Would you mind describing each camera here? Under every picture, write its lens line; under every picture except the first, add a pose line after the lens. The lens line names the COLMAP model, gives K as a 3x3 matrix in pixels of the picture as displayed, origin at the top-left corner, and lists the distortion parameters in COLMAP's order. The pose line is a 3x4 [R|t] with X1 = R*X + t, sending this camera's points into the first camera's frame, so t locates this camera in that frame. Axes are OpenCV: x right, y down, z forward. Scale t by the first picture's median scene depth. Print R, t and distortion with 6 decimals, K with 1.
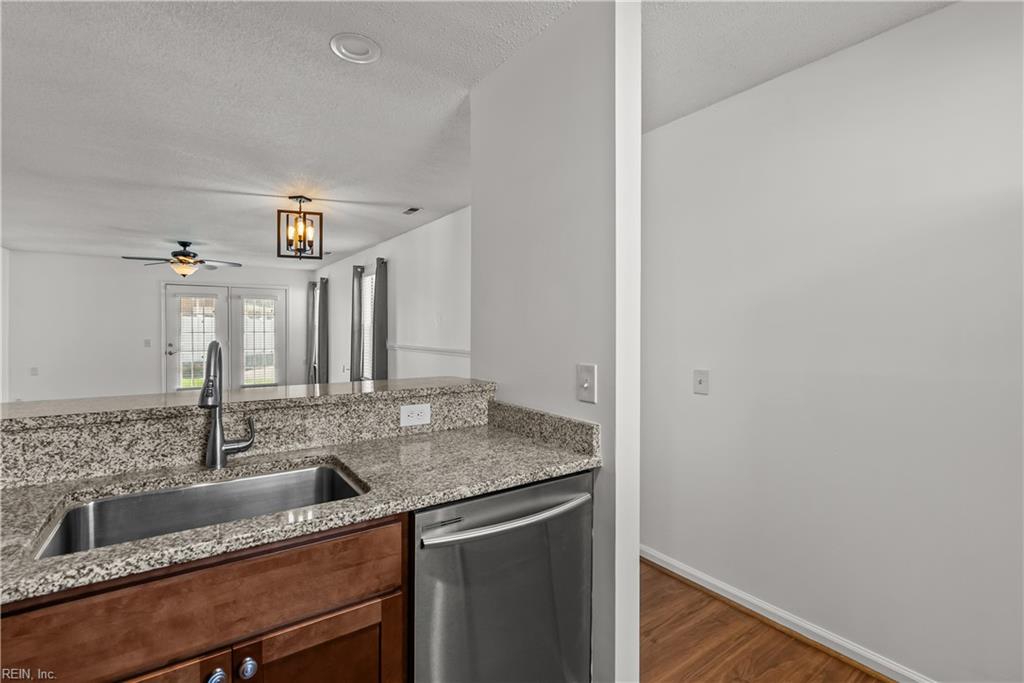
lens RADIAL K [[464.8, 0, 510.1], [0, 464.8, 330.1], [0, 0, 1]] dist [-0.001265, 0.000861]
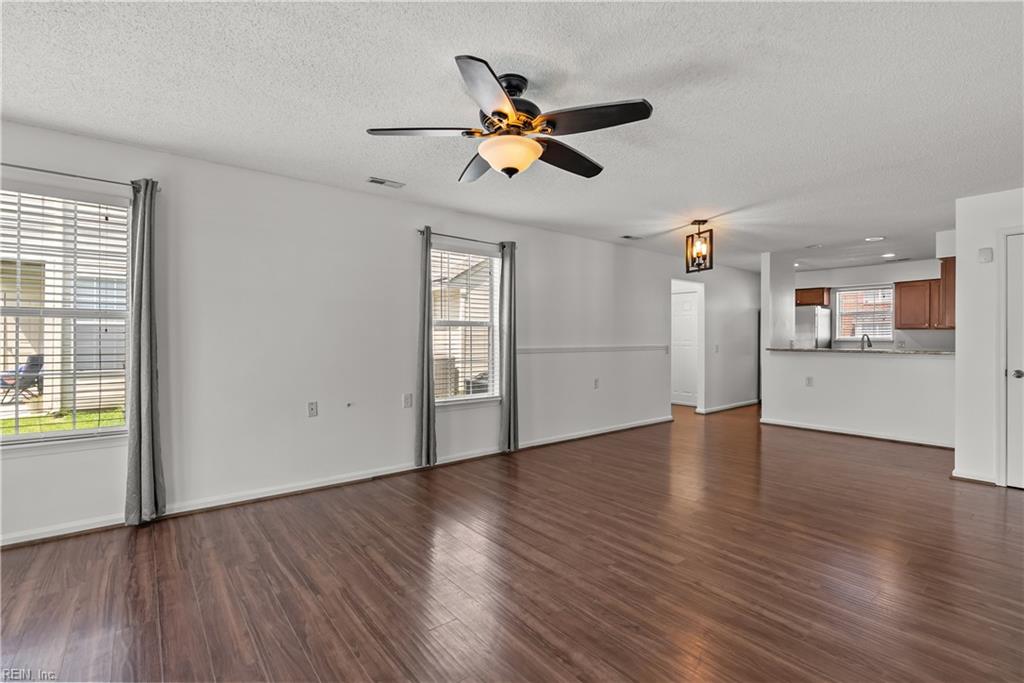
lens RADIAL K [[462.9, 0, 513.6], [0, 462.9, 337.1], [0, 0, 1]] dist [-0.006871, 0.001413]
pose [[-0.068267, -0.001067, 0.997666, -1.647343], [0.000227, 0.999999, 0.001085, 0.017021], [-0.997667, 0.000301, -0.068267, 1.587739]]
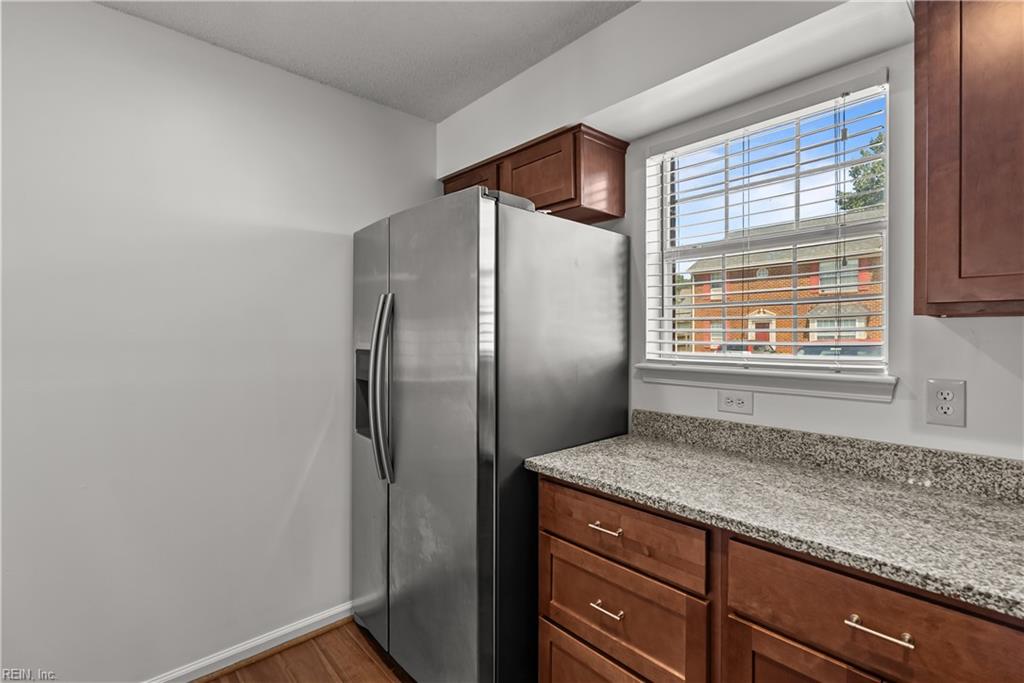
lens RADIAL K [[455.4, 0, 512.0], [0, 455.4, 341.5], [0, 0, 1]] dist [-0.008980, 0.000197]
pose [[-0.116899, -0.014383, 0.993040, -0.088094], [0.005392, 0.999871, 0.015117, -0.000827], [-0.993129, 0.007121, -0.116806, 0.151088]]
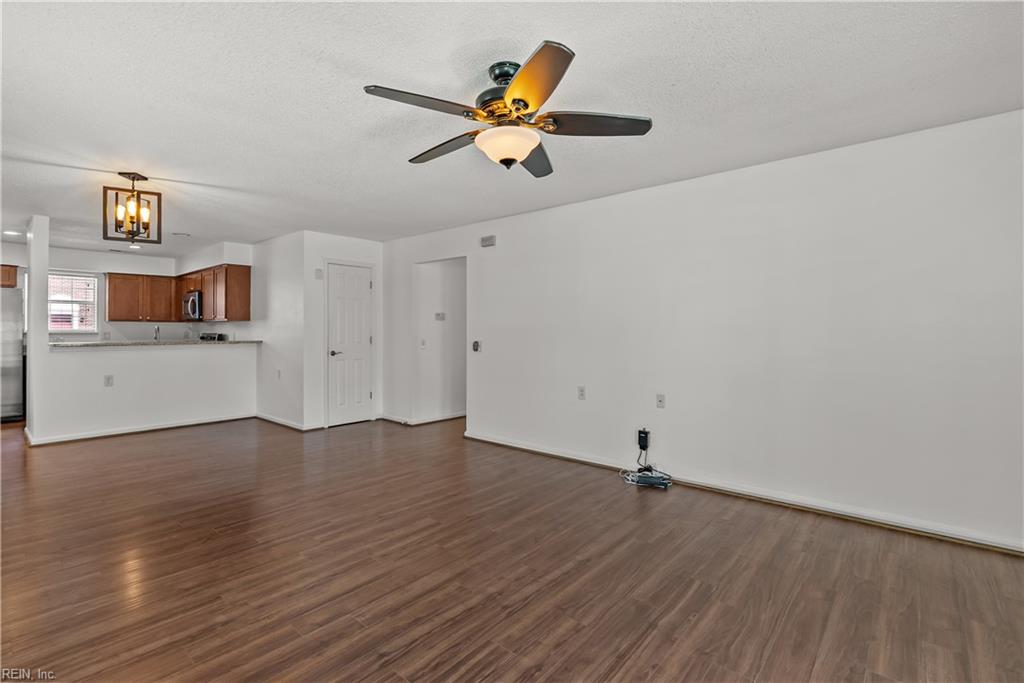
lens RADIAL K [[470.5, 0, 506.7], [0, 470.5, 334.5], [0, 0, 1]] dist [-0.003350, 0.000552]
pose [[-0.971454, -0.002370, -0.237215, -0.958027], [-0.004968, 0.999934, 0.010357, 0.014402], [0.237175, 0.011240, -0.971402, 2.092317]]
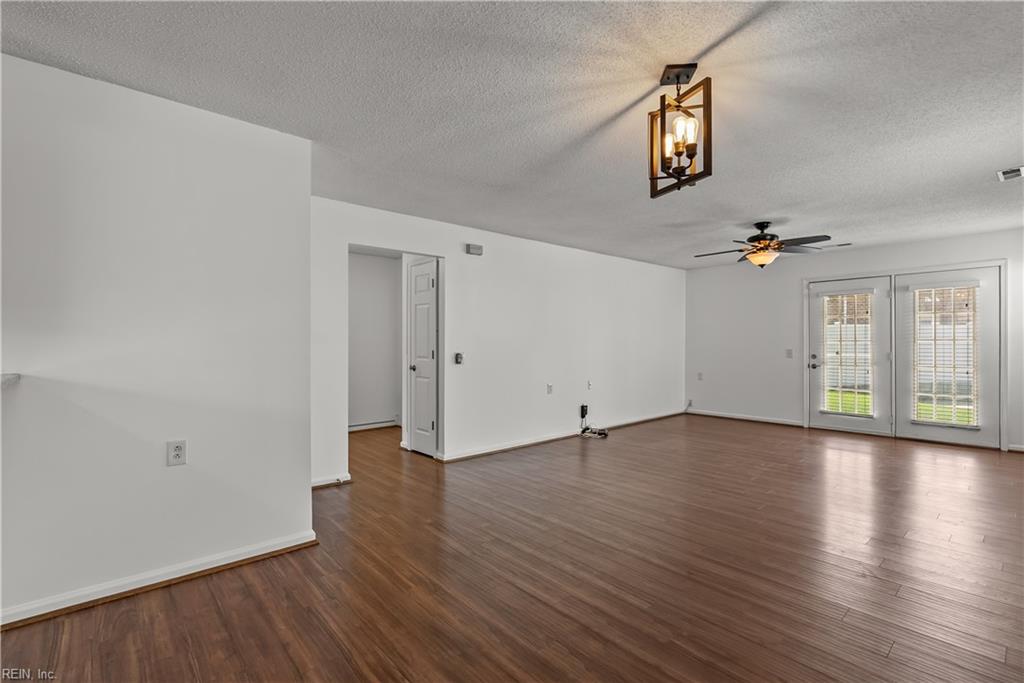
lens RADIAL K [[466.5, 0, 514.0], [0, 466.5, 344.8], [0, 0, 1]] dist [-0.001975, 0.000139]
pose [[0.113655, 0.001230, -0.993520, 0.051410], [-0.001713, 0.999998, 0.001042, 0.023873], [0.993519, 0.001583, 0.113657, 0.769794]]
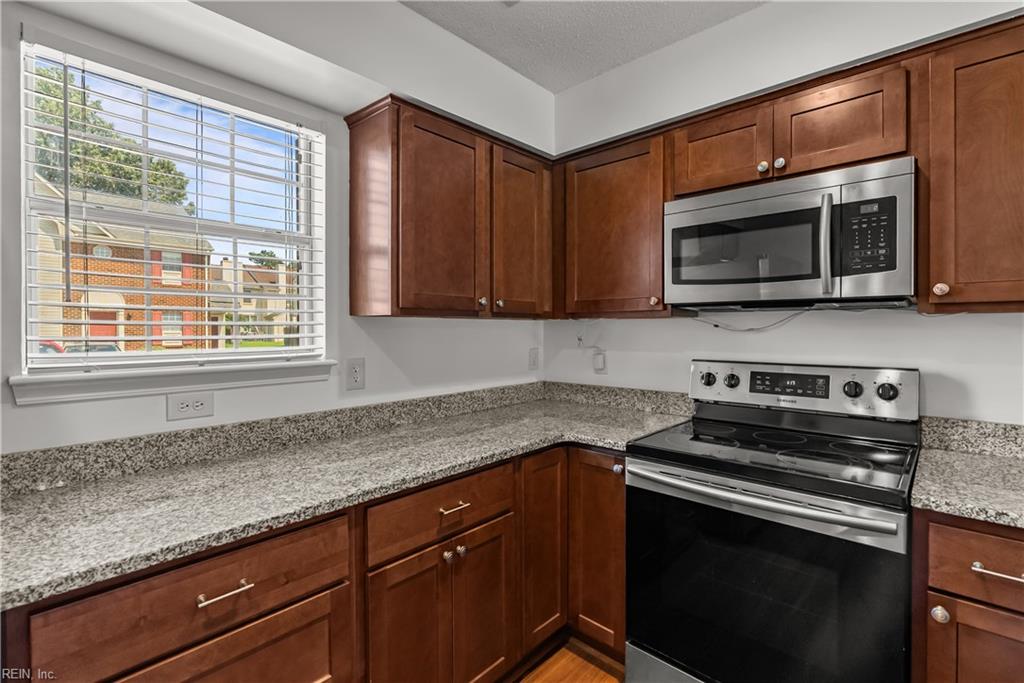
lens RADIAL K [[470.5, 0, 506.7], [0, 470.5, 334.5], [0, 0, 1]] dist [-0.003350, 0.000552]
pose [[-0.979725, 0.003161, -0.200322, 0.133286], [-0.000441, 0.999839, 0.017931, -0.001288], [0.200346, 0.017656, -0.979566, 0.317810]]
